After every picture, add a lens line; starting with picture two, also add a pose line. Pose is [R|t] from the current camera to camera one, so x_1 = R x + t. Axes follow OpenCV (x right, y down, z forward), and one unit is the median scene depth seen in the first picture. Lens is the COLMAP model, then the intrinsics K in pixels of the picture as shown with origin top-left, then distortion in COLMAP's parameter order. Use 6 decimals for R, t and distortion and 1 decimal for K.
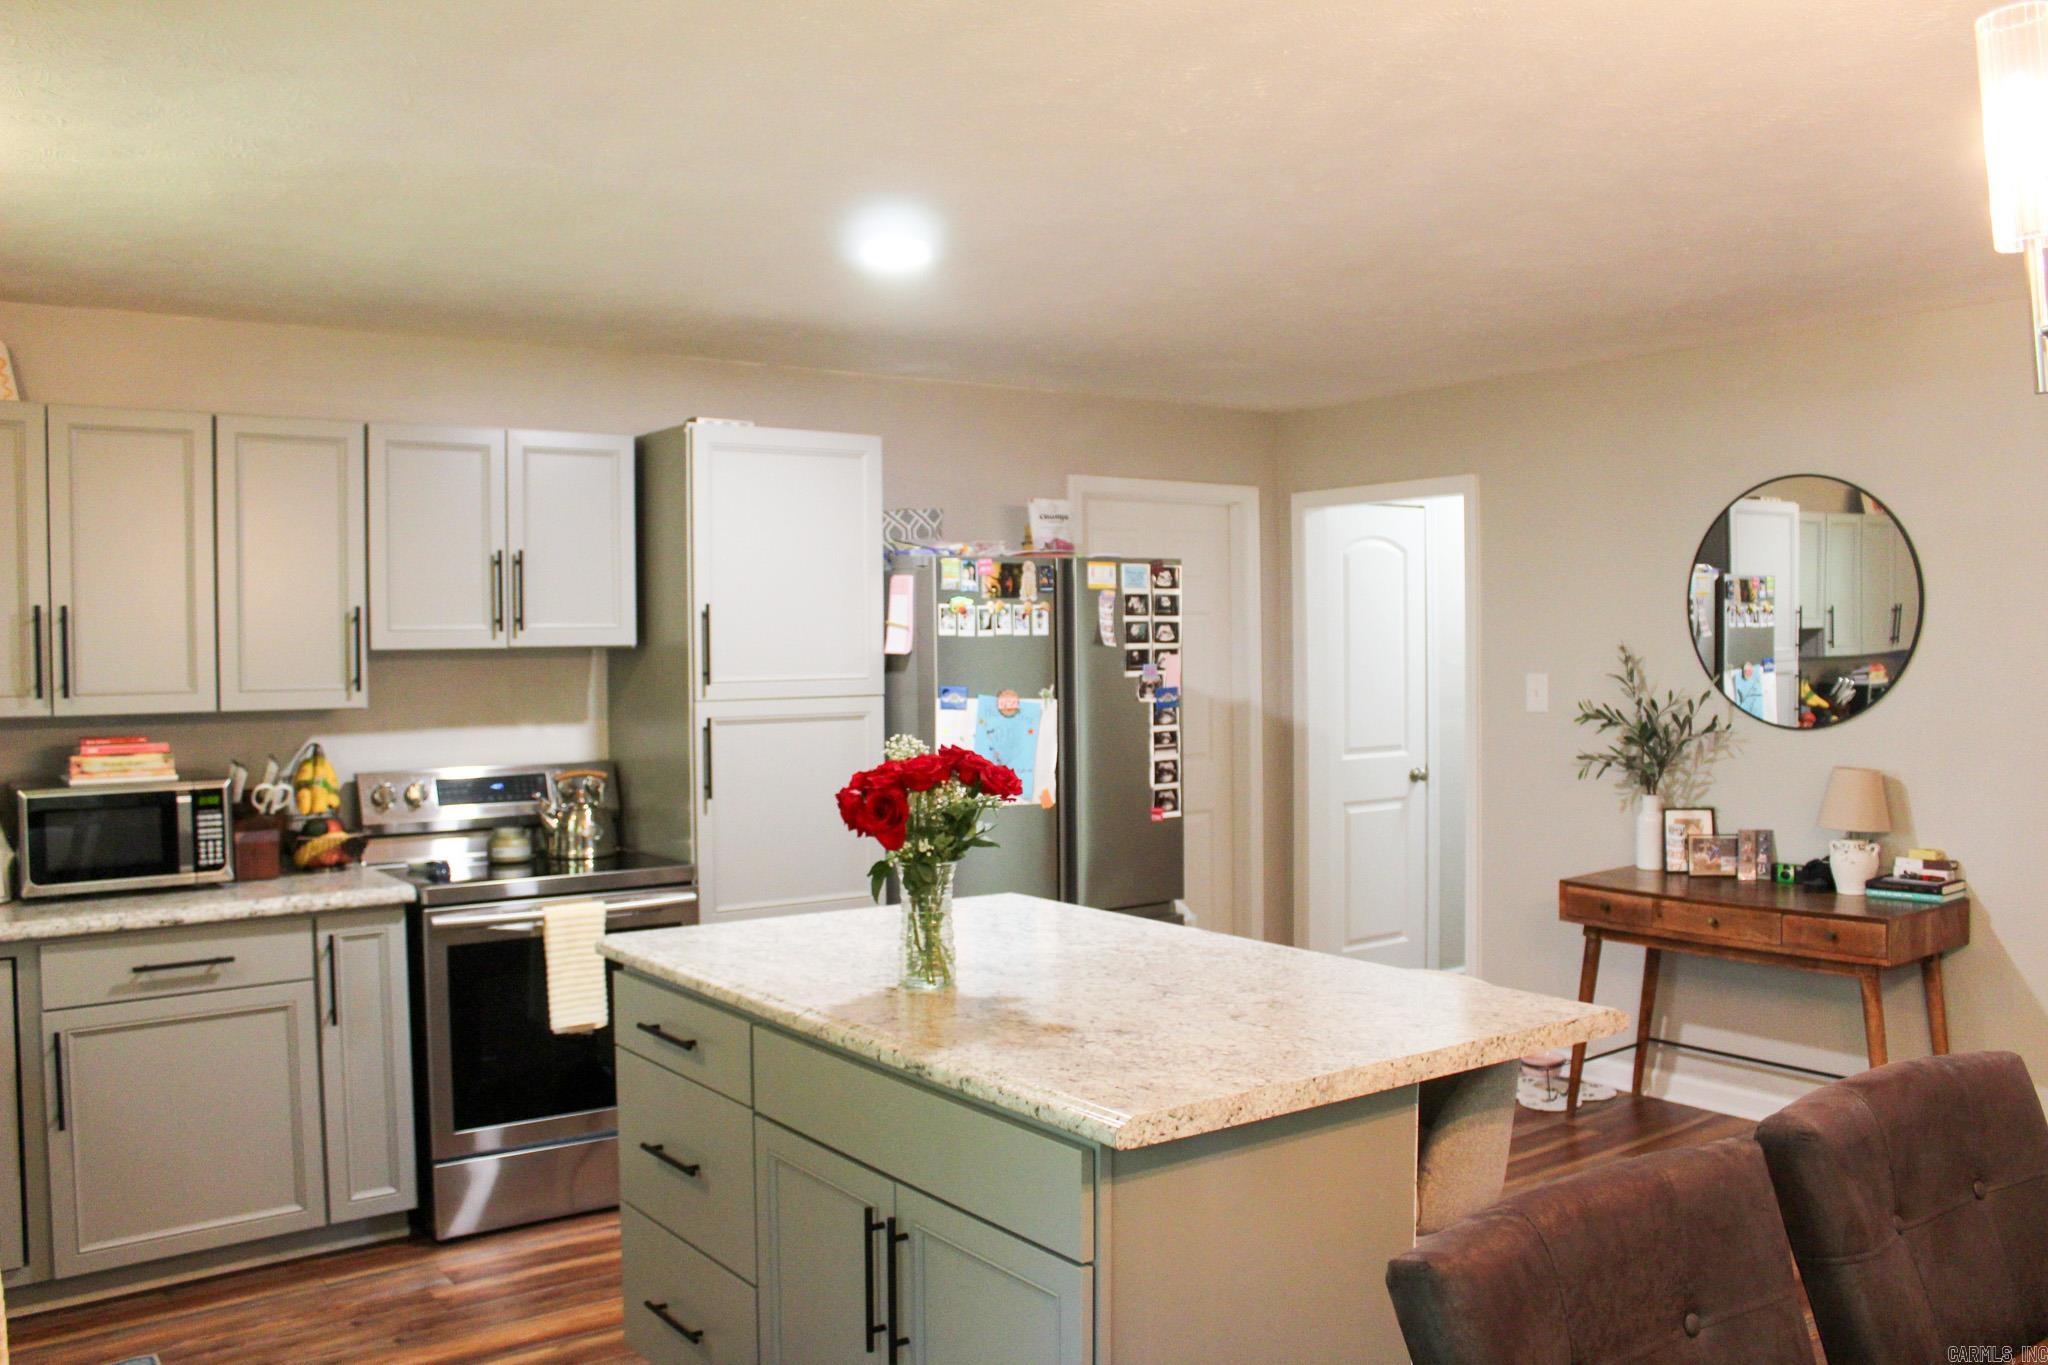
lens RADIAL K [[1713.2, 0, 1015.3], [0, 1713.2, 681.0], [0, 0, 1]] dist [-0.130593, 0.075987]
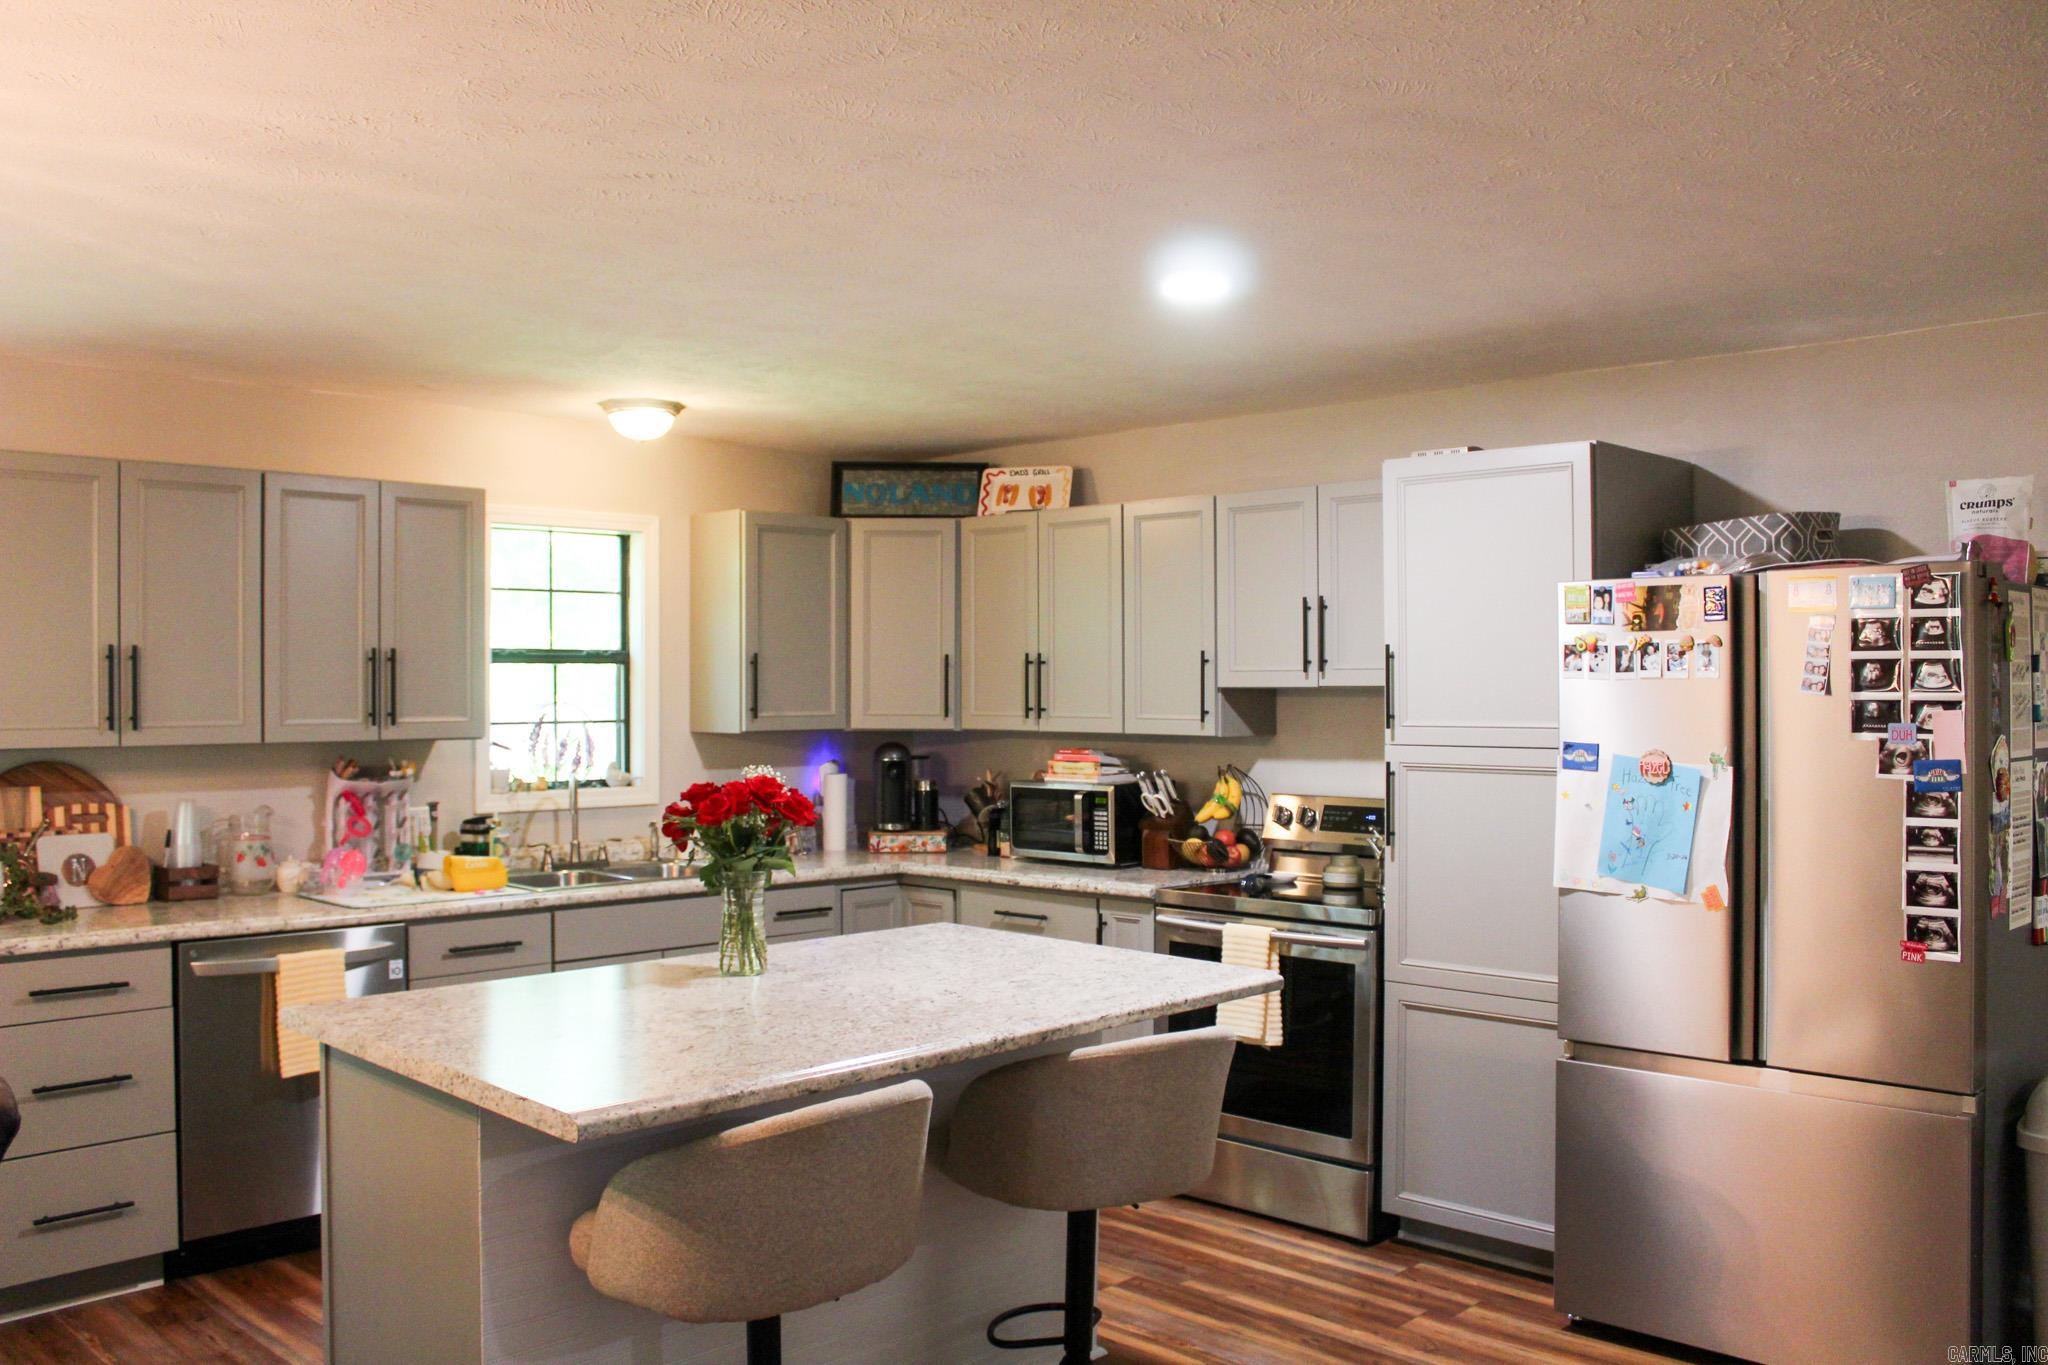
lens RADIAL K [[1713.2, 0, 1017.3], [0, 1713.2, 674.3], [0, 0, 1]] dist [-0.130593, 0.075987]
pose [[0.172303, 0.005075, -0.985031, 0.655637], [-0.021907, 0.999759, 0.001319, -0.022201], [0.984800, 0.021352, 0.172373, 0.554295]]
